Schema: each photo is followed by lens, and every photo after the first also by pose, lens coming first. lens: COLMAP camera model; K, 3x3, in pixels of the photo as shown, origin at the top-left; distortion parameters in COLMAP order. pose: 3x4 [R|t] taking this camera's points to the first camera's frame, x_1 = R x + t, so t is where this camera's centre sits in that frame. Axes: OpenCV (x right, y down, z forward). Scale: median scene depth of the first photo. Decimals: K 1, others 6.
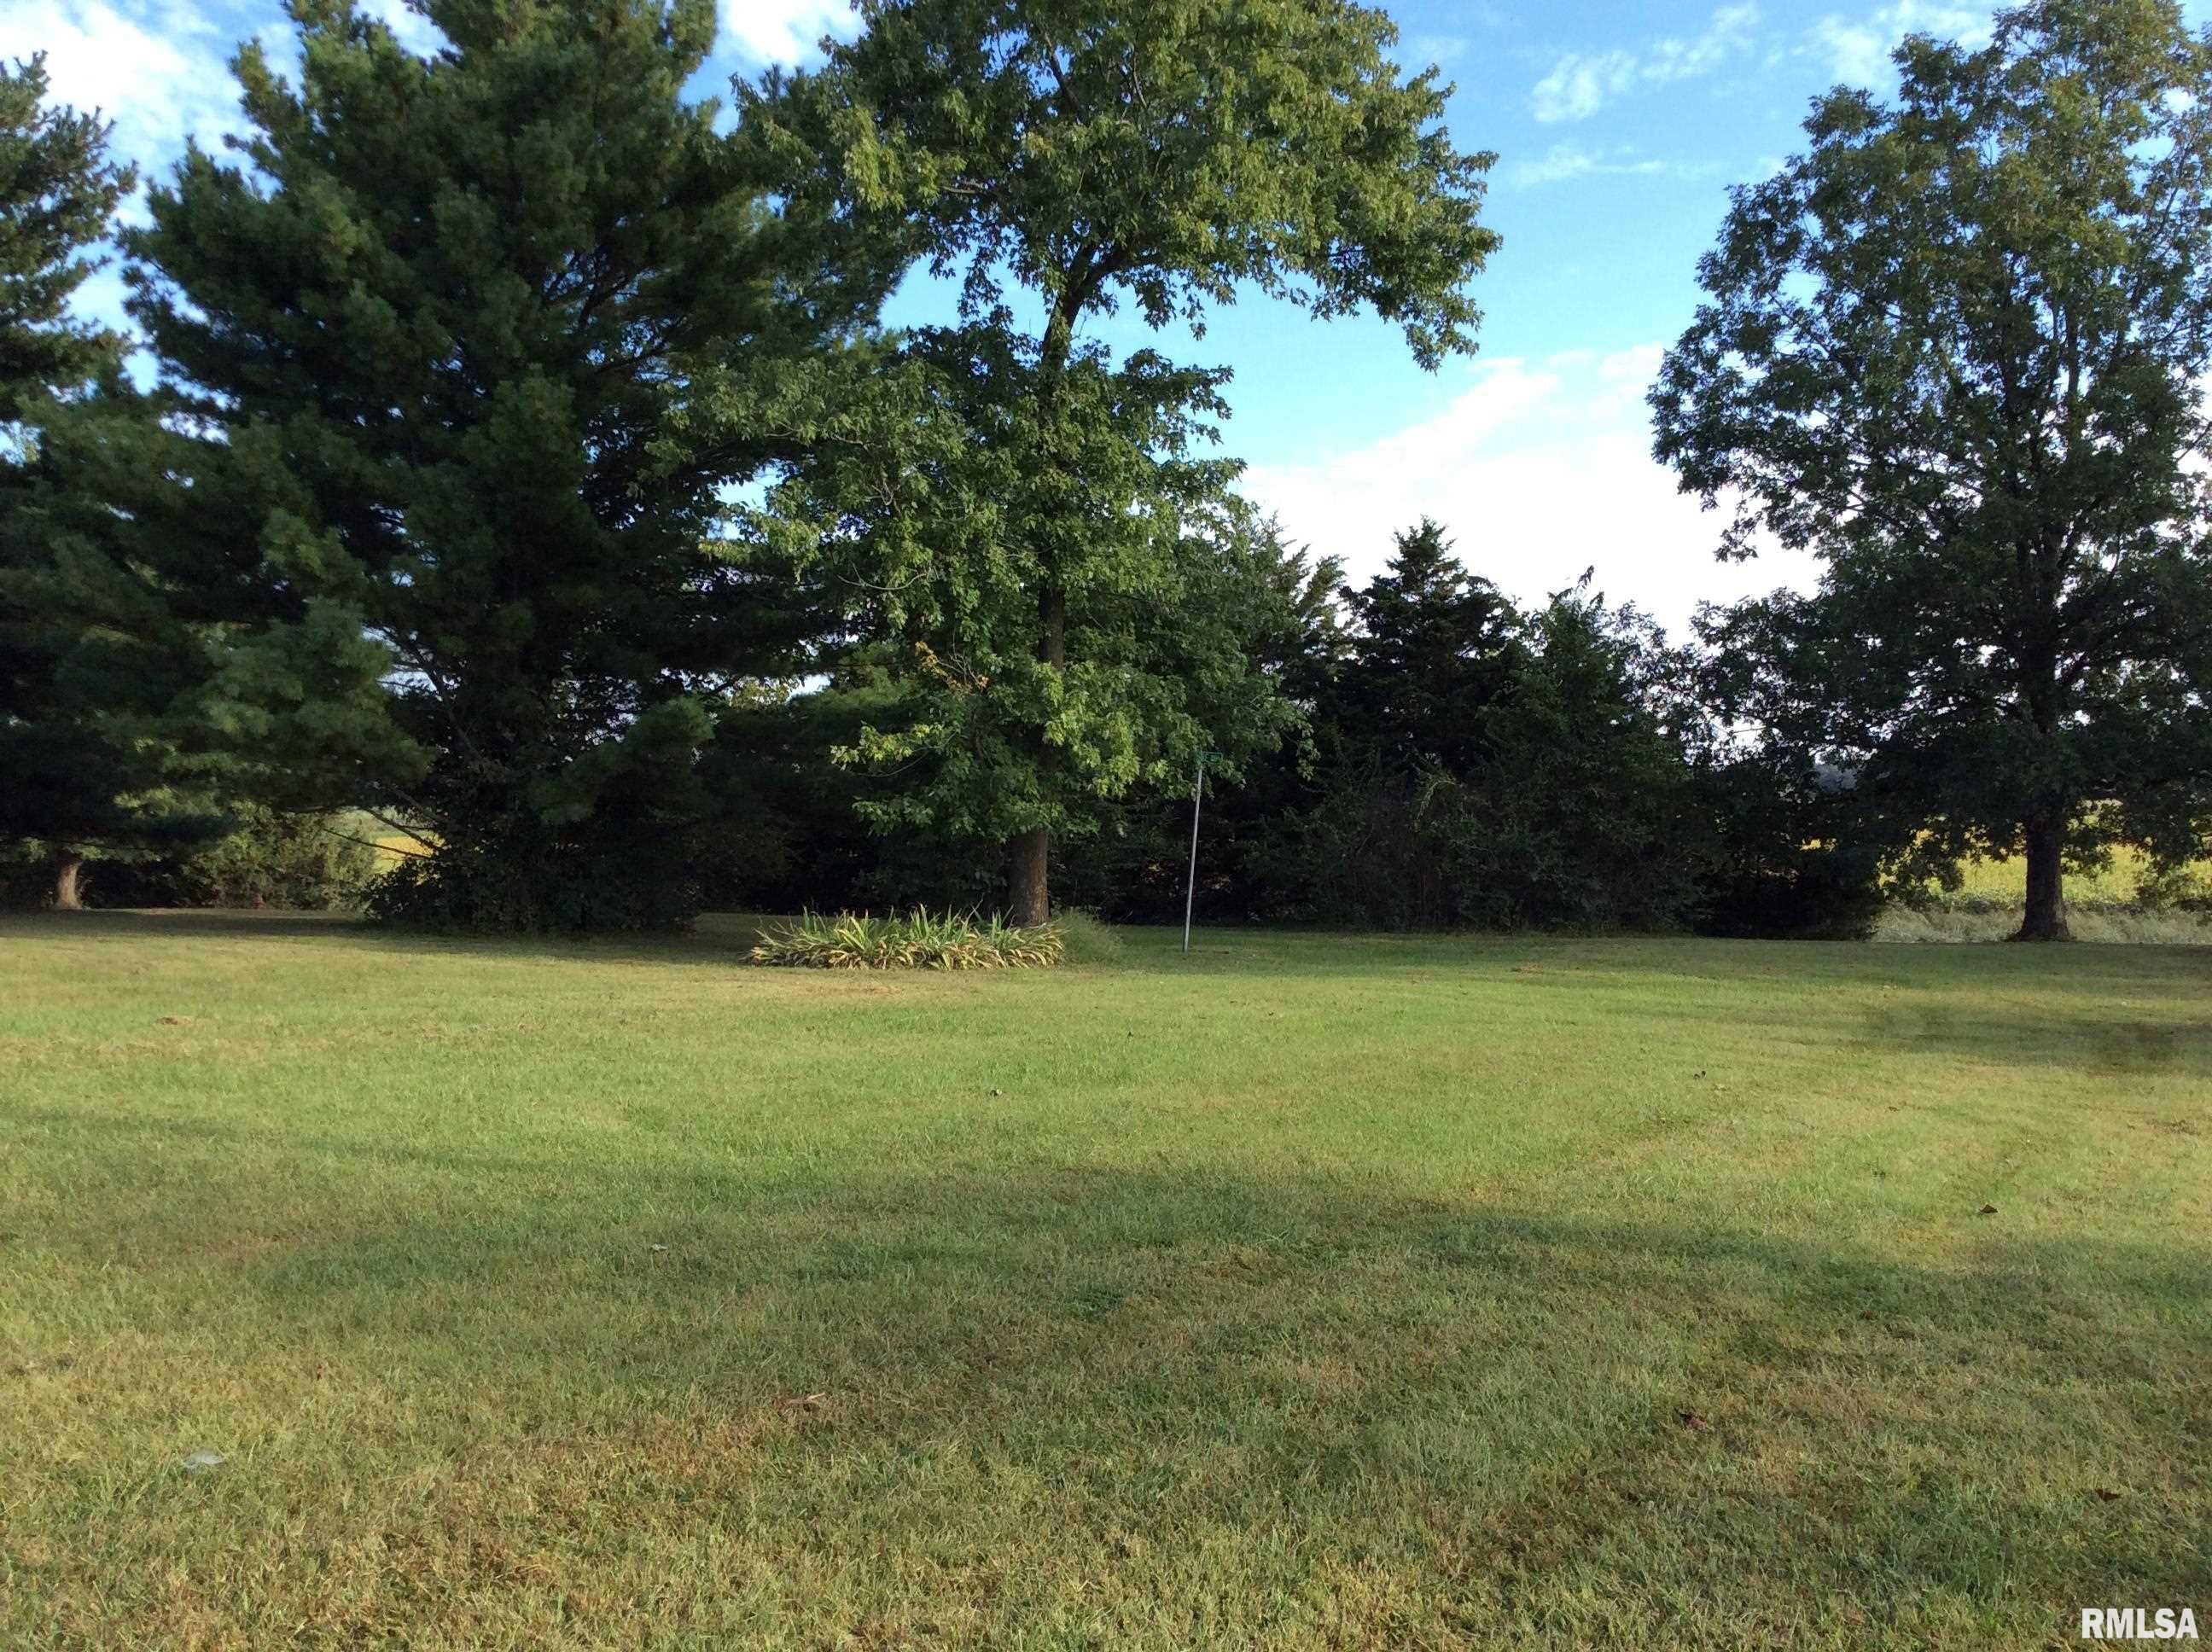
lens RADIAL K [[2017.7, 0, 1104.5], [0, 2017.7, 826.6], [0, 0, 1]] dist [0.153625, -0.265492]
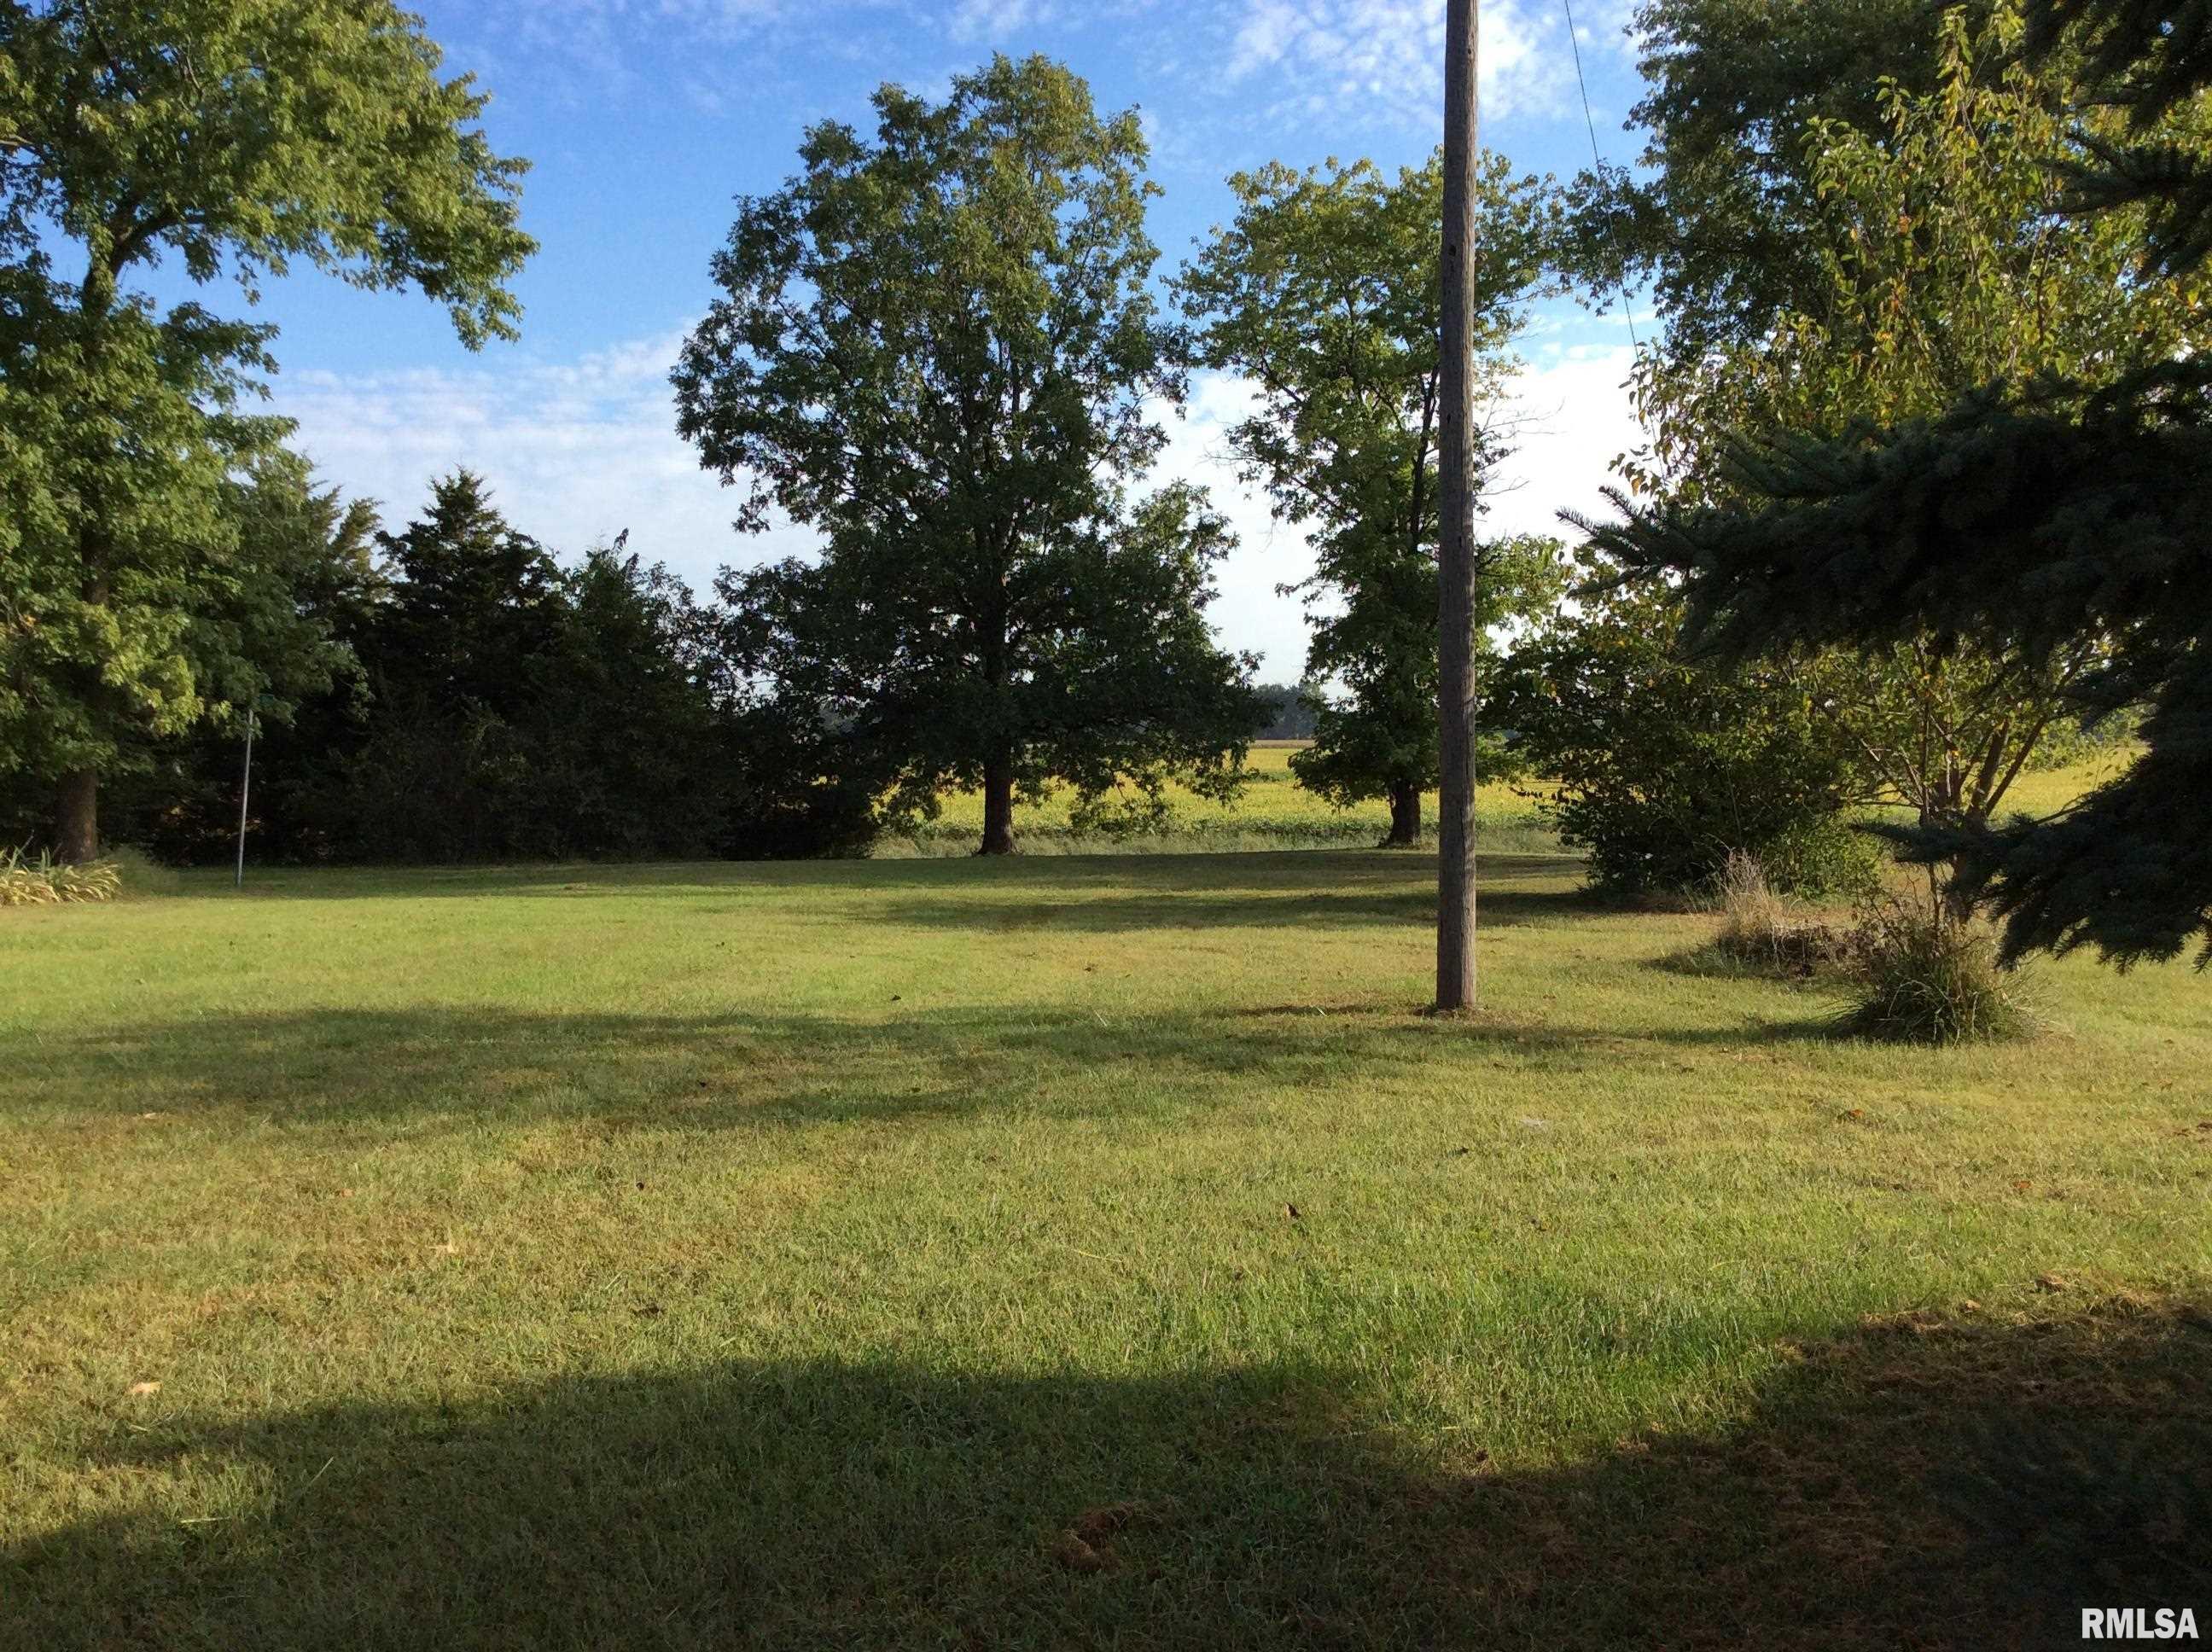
lens RADIAL K [[2014.4, 0, 1126.0], [0, 2014.4, 824.6], [0, 0, 1]] dist [0.128927, -0.247617]
pose [[0.888394, -0.018830, 0.458695, -0.027245], [0.006806, 0.999589, 0.027854, 0.003105], [-0.459031, -0.021624, 0.888157, -0.102744]]
